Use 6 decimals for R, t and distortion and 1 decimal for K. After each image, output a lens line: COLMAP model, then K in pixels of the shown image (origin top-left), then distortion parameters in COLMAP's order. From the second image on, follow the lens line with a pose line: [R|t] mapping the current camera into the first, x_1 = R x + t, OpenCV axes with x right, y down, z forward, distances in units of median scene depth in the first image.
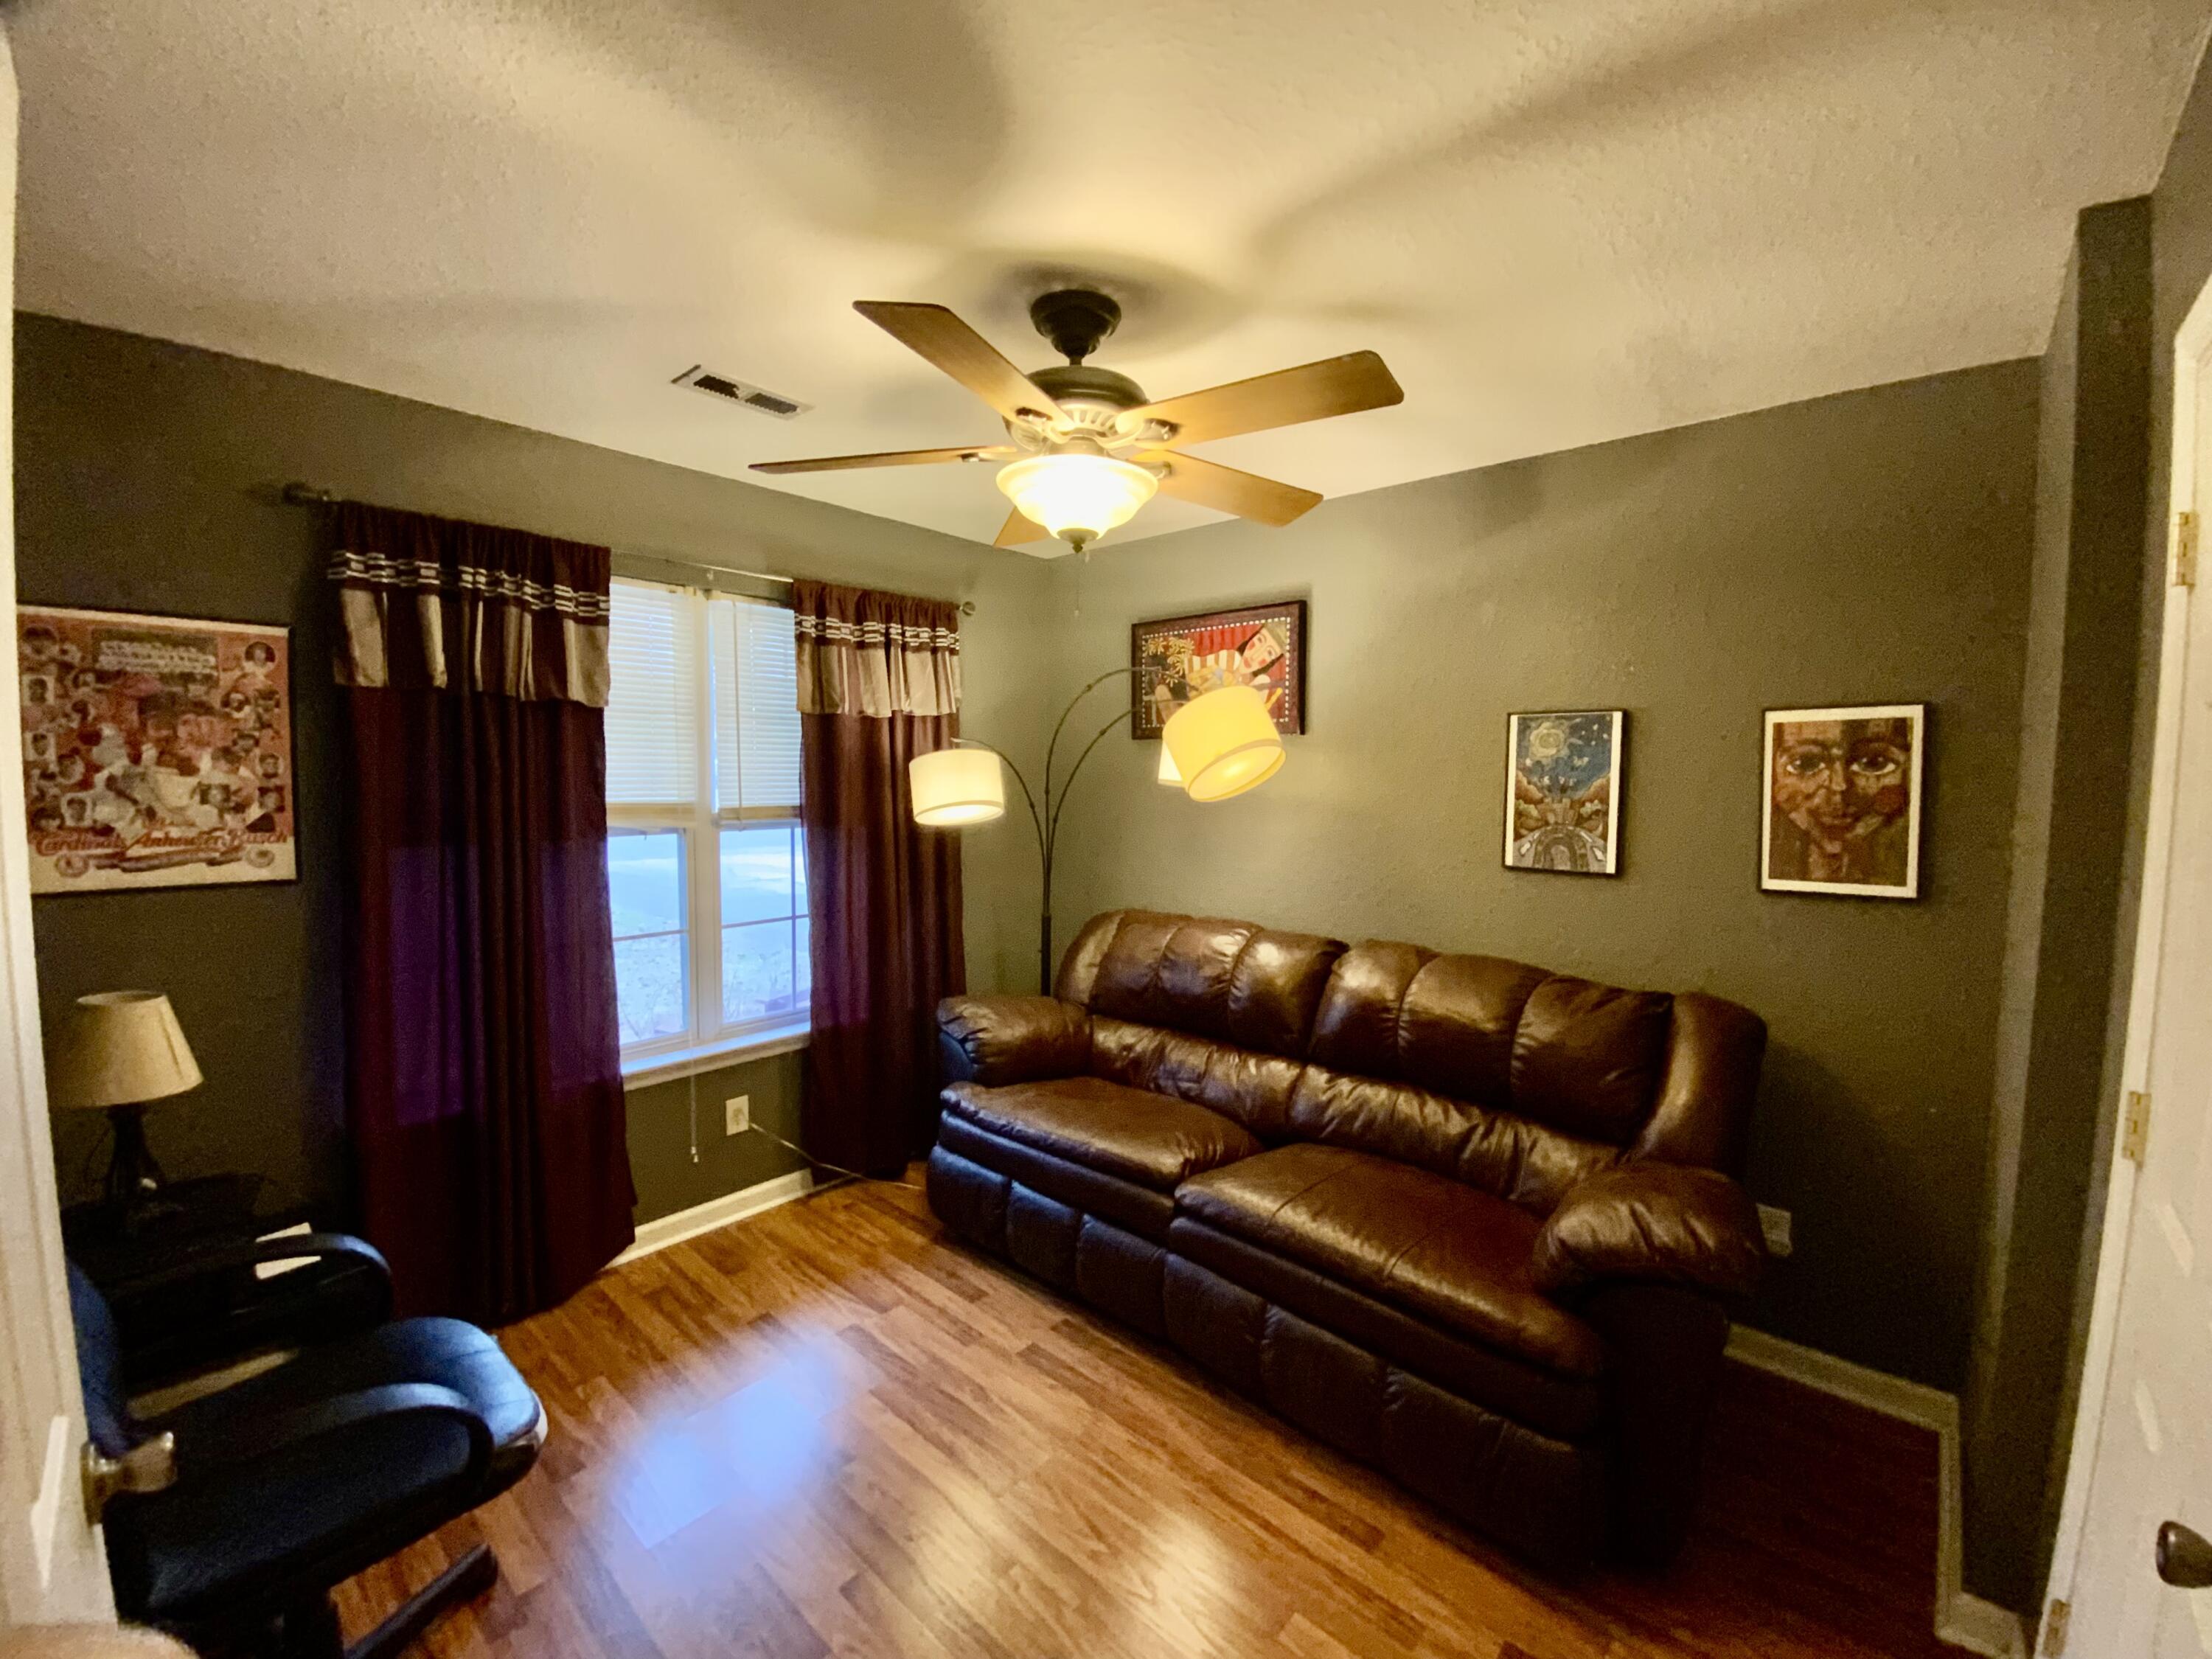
lens RADIAL K [[903.4, 0, 1104.7], [0, 903.4, 826.4], [0, 0, 1]] dist [0.002222, -0.000884]
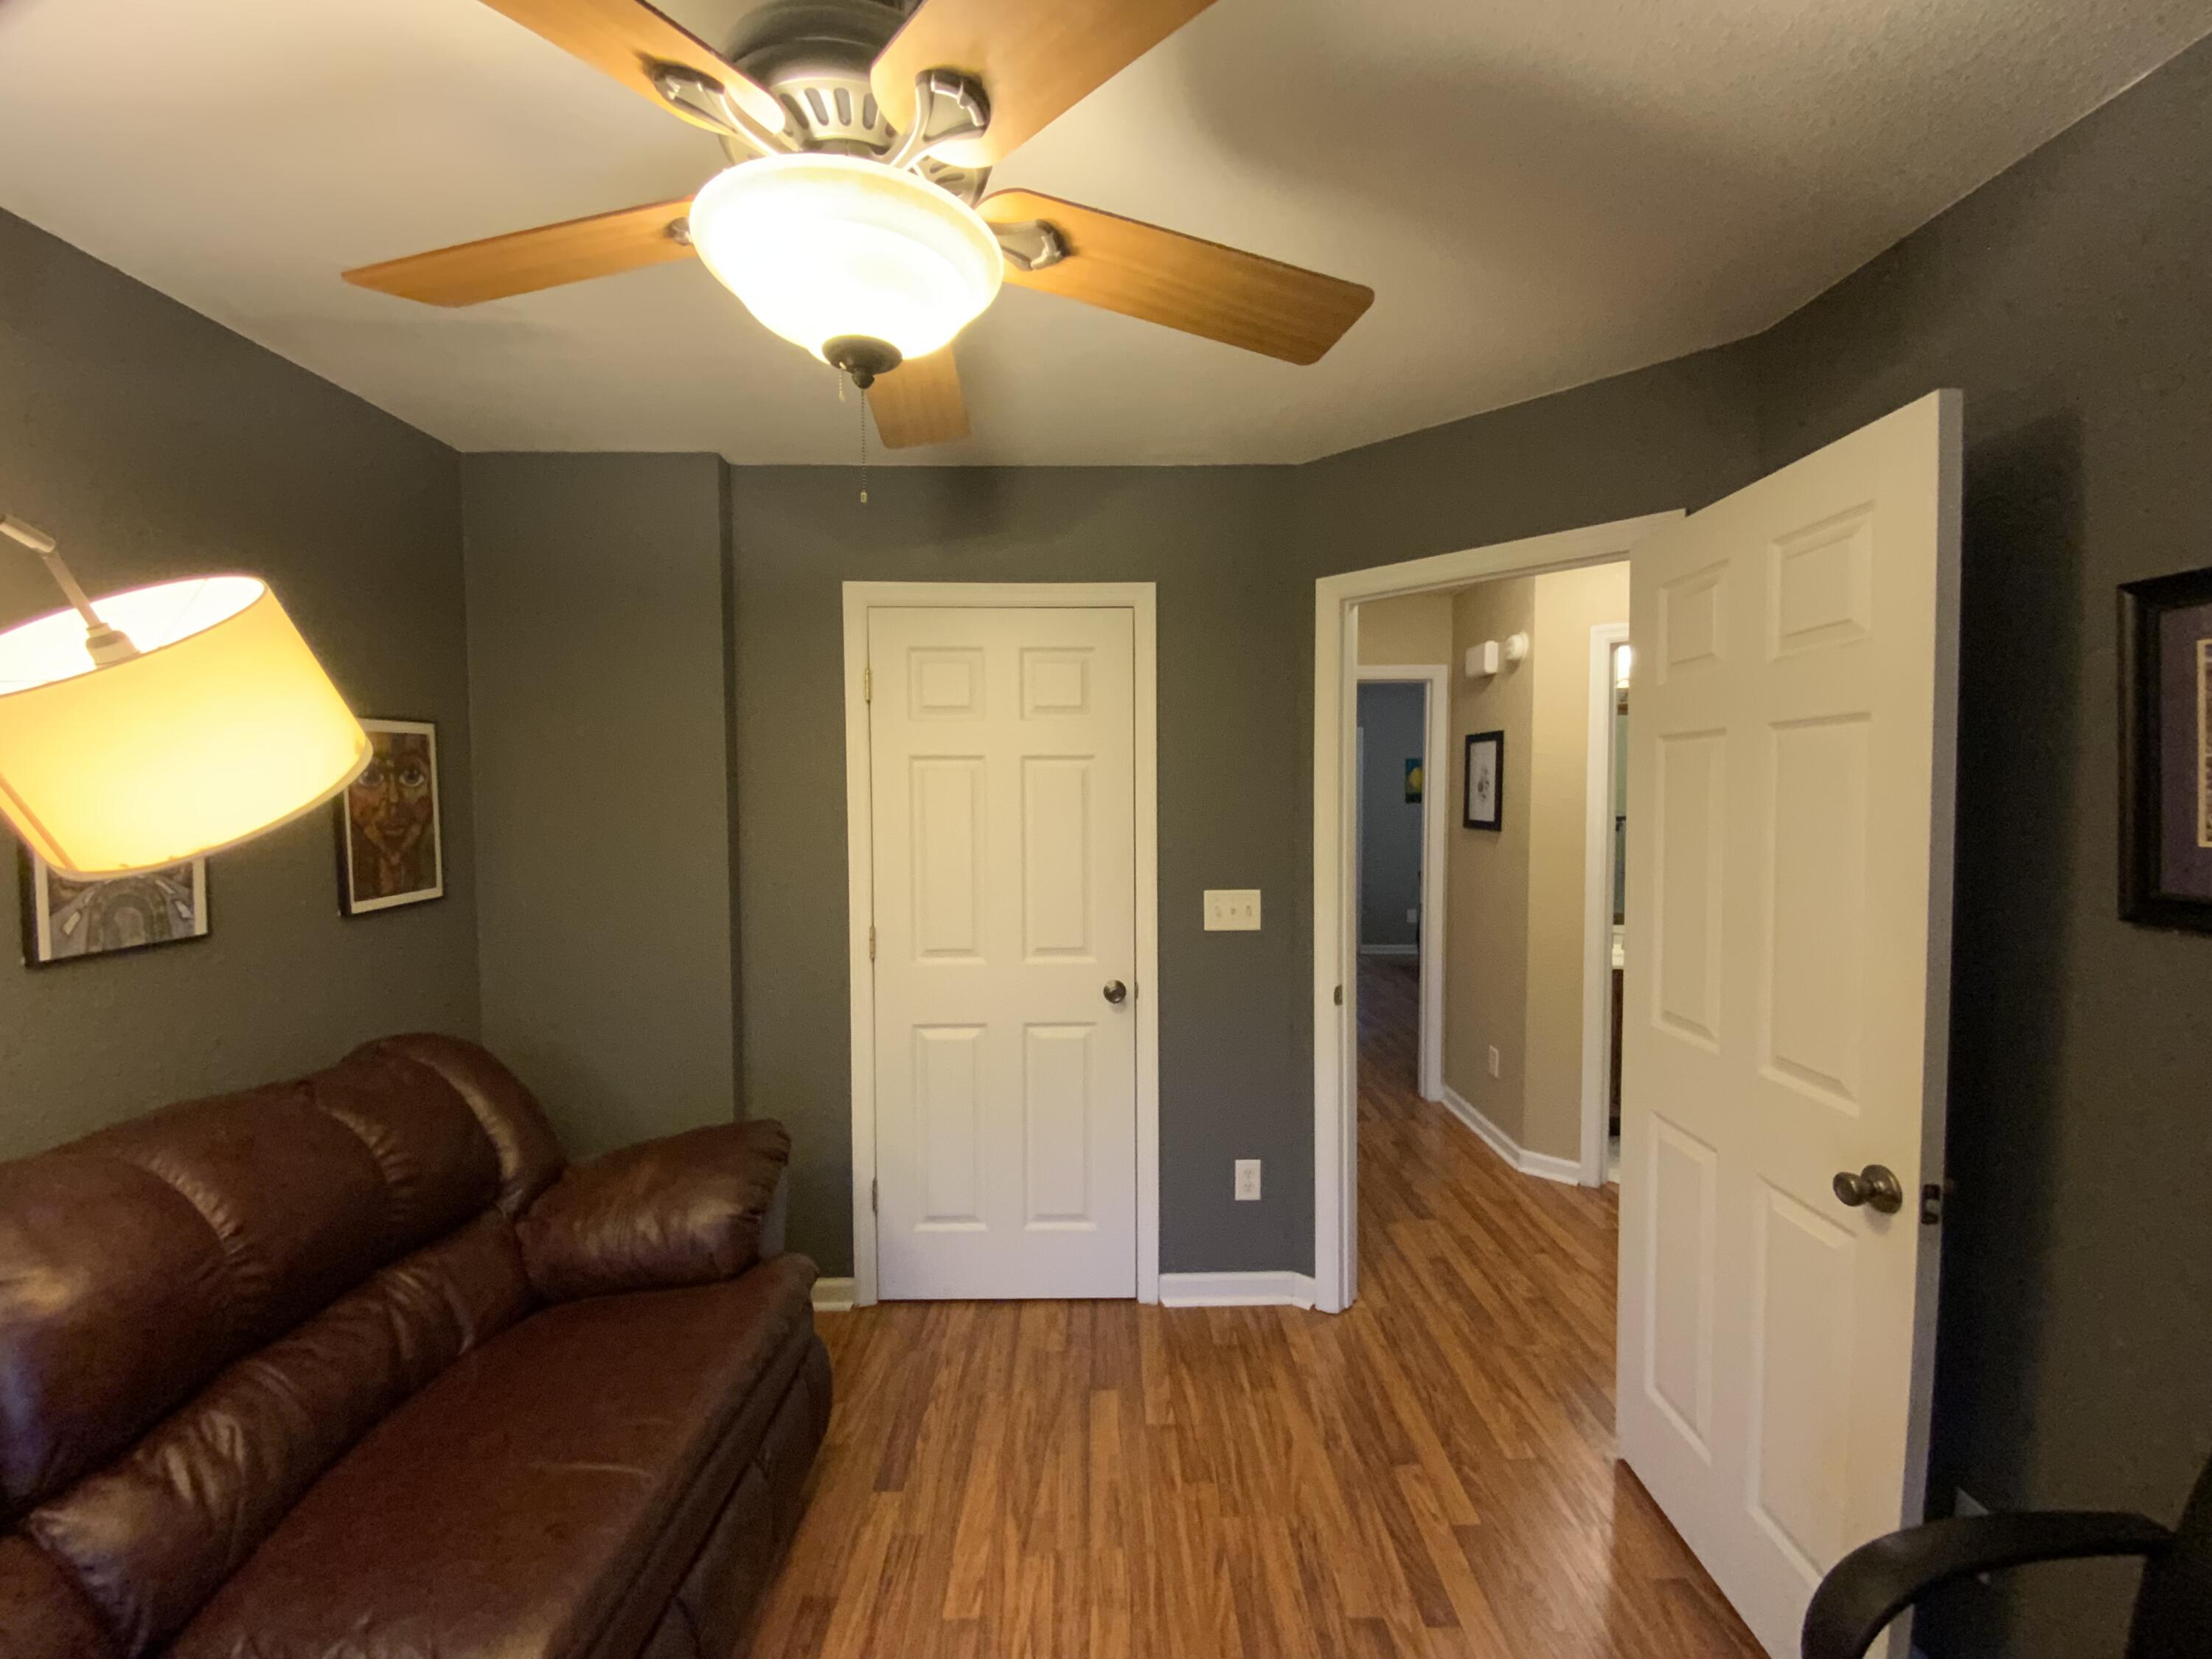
lens RADIAL K [[903.4, 0, 1113.6], [0, 903.4, 834.1], [0, 0, 1]] dist [0.002222, -0.000884]
pose [[-0.689215, -0.041232, 0.723383, -0.463518], [0.048521, 0.993512, 0.102859, -0.068924], [-0.722930, 0.105991, -0.682743, 1.108098]]
